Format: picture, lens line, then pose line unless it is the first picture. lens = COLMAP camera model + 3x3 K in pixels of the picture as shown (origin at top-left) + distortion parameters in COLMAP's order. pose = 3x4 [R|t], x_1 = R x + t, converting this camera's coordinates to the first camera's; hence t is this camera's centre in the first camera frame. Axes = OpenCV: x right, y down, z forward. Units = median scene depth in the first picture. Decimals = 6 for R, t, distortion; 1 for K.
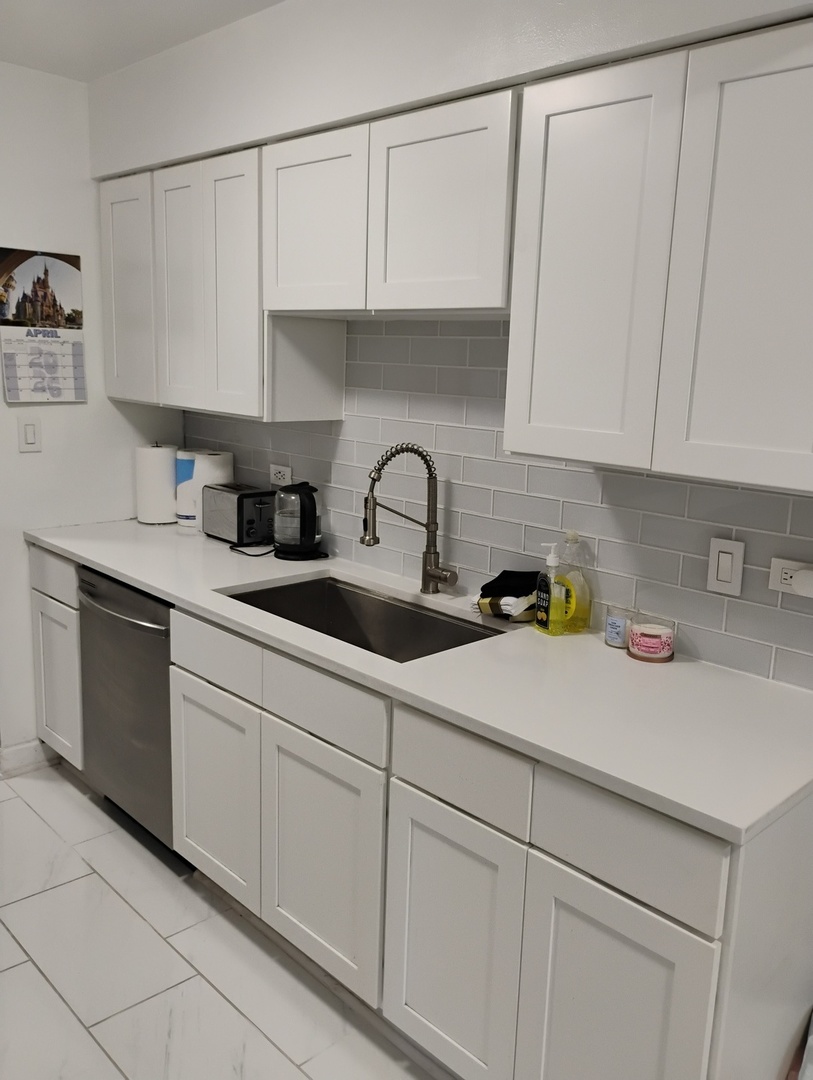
lens RADIAL K [[897.5, 0, 415.0], [0, 897.5, 536.3], [0, 0, 1]] dist [0.052425, -0.066584]
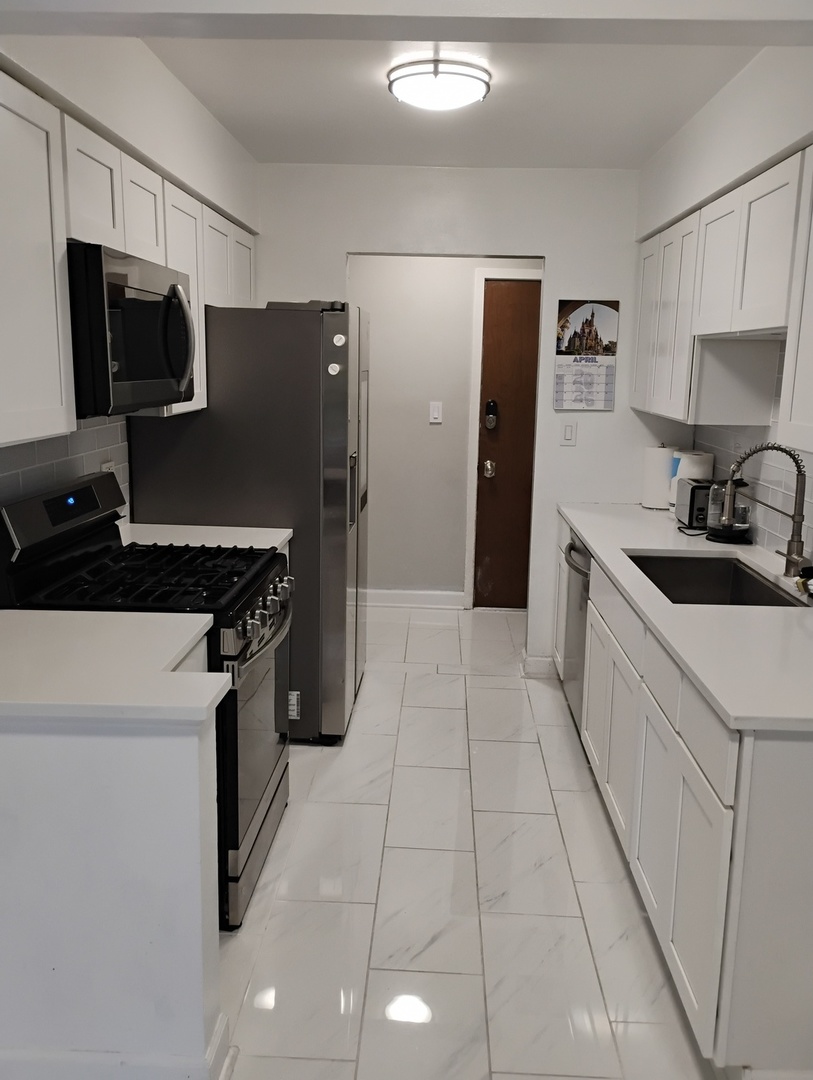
lens RADIAL K [[897.5, 0, 413.2], [0, 897.5, 536.4], [0, 0, 1]] dist [0.052425, -0.066584]
pose [[0.694639, 0.114722, -0.710152, 0.473254], [-0.135468, 0.990400, 0.027486, 0.044595], [0.706488, 0.077109, 0.703512, -0.140811]]
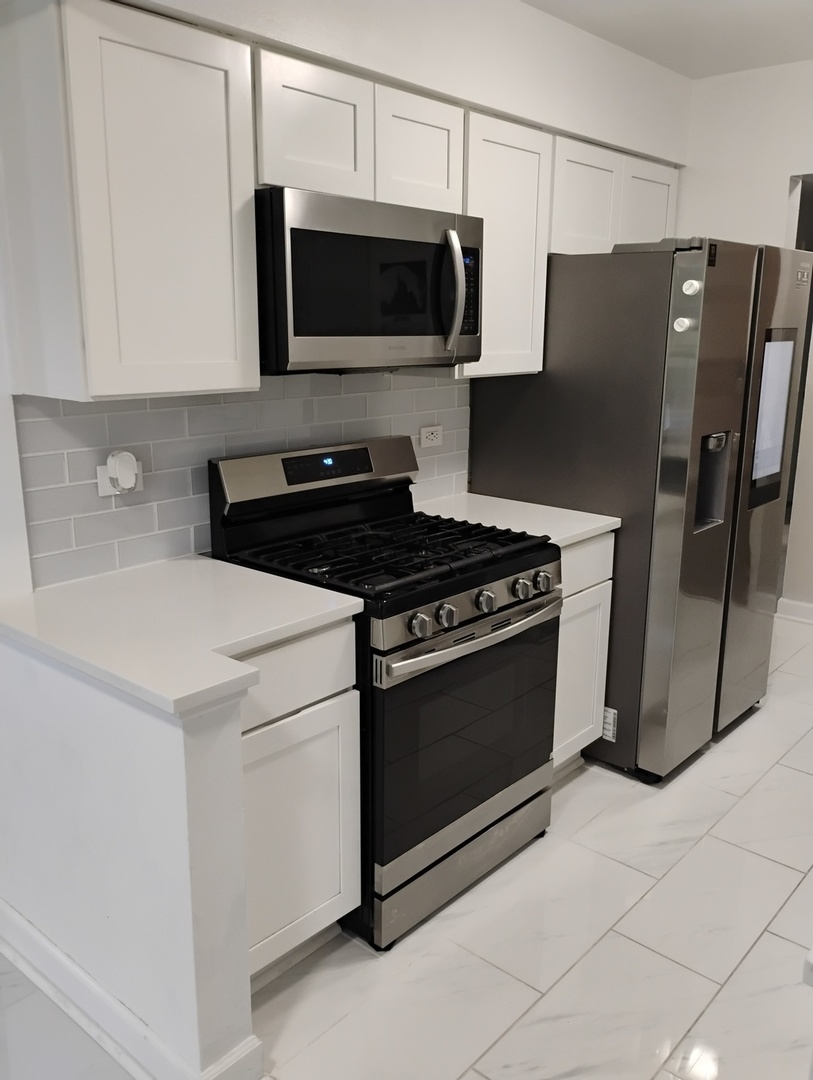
lens RADIAL K [[897.5, 0, 408.5], [0, 897.5, 536.5], [0, 0, 1]] dist [0.052425, -0.066584]
pose [[0.084970, 0.194168, -0.977281, 0.475966], [-0.199014, 0.964372, 0.174300, -0.025476], [0.976306, 0.179683, 0.120585, 0.277188]]
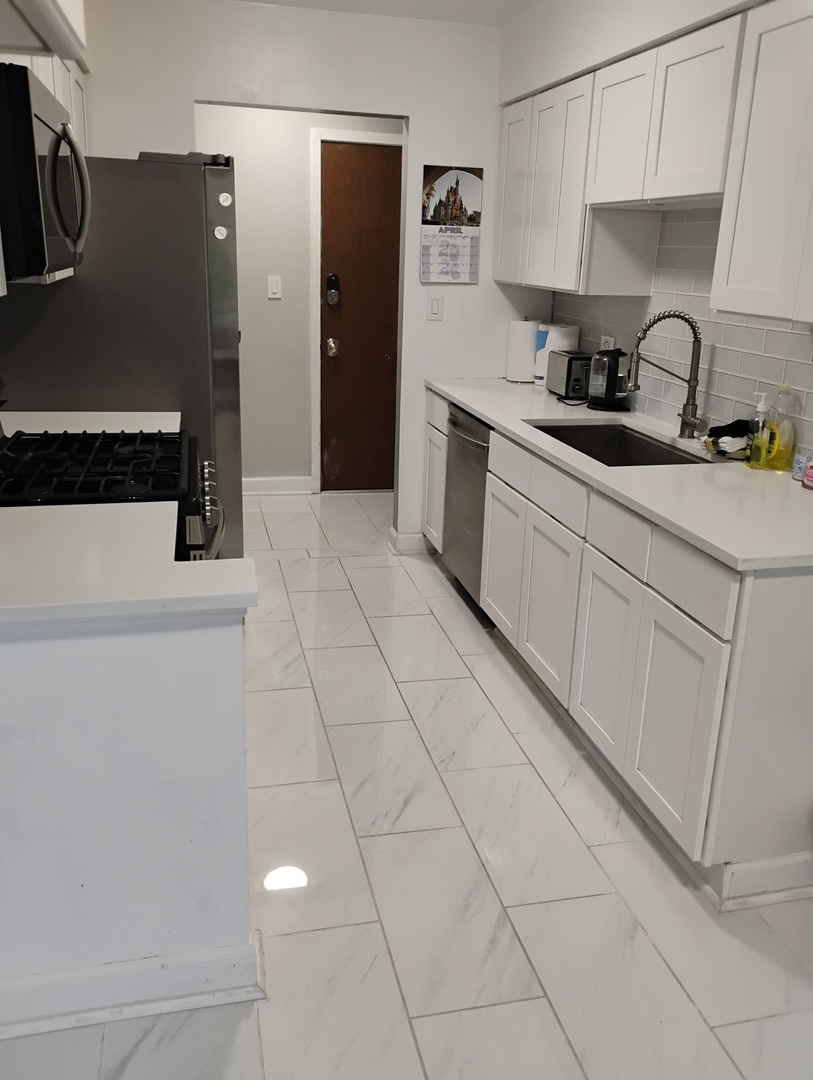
lens RADIAL K [[897.5, 0, 413.8], [0, 897.5, 540.5], [0, 0, 1]] dist [0.052425, -0.066584]
pose [[0.862321, 0.147736, -0.484330, 0.302998], [-0.100159, 0.987358, 0.122847, 0.084494], [0.496357, -0.057423, 0.866217, -0.251978]]
